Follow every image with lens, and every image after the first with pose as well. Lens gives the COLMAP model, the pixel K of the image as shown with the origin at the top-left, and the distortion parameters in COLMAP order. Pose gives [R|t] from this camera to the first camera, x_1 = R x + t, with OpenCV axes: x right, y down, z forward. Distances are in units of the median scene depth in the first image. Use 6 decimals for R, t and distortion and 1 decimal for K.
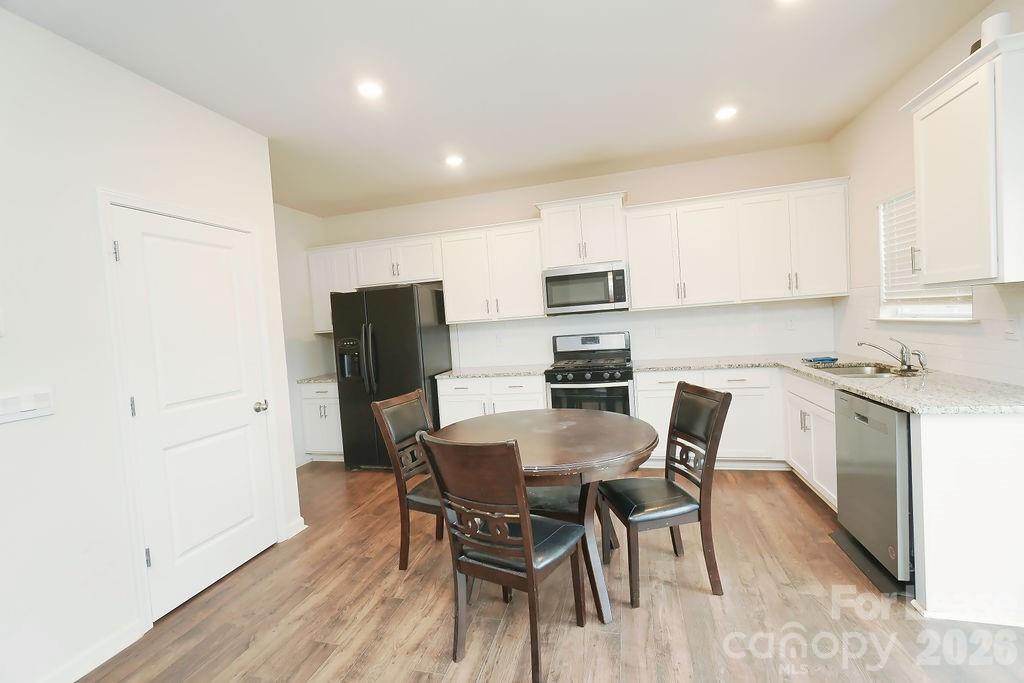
lens RADIAL K [[442.6, 0, 505.4], [0, 442.6, 341.4], [0, 0, 1]] dist [-0.000104, 0.000440]
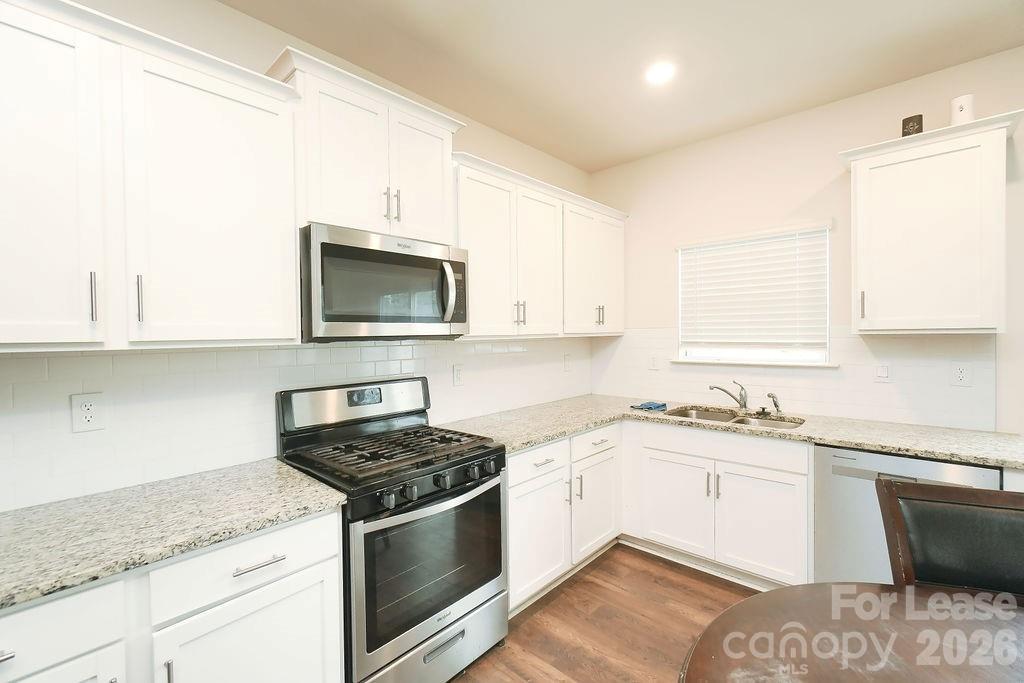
lens RADIAL K [[442.6, 0, 512.2], [0, 442.6, 337.8], [0, 0, 1]] dist [-0.000104, 0.000440]
pose [[0.459201, 0.055377, 0.886604, -0.258590], [0.021087, 0.997094, -0.073199, -0.043042], [-0.888082, 0.052309, 0.456699, 1.012194]]
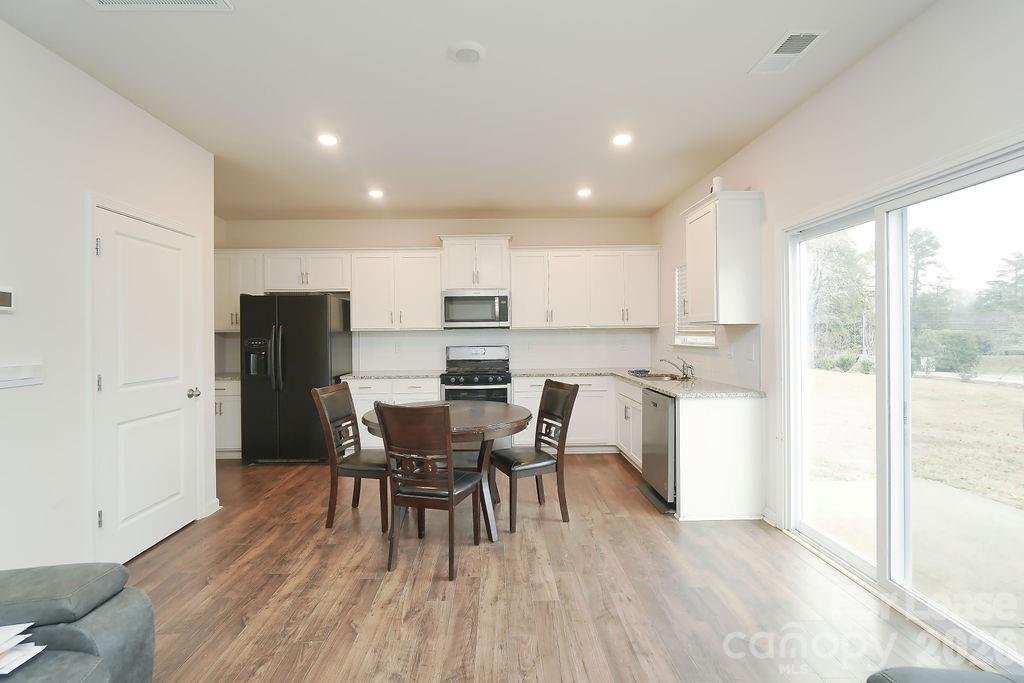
lens RADIAL K [[442.6, 0, 506.7], [0, 442.6, 334.3], [0, 0, 1]] dist [-0.000104, 0.000440]
pose [[0.956851, 0.058904, 0.284546, -0.124058], [-0.043353, 0.997217, -0.060650, 0.033555], [-0.287327, 0.045697, 0.956742, -0.285789]]
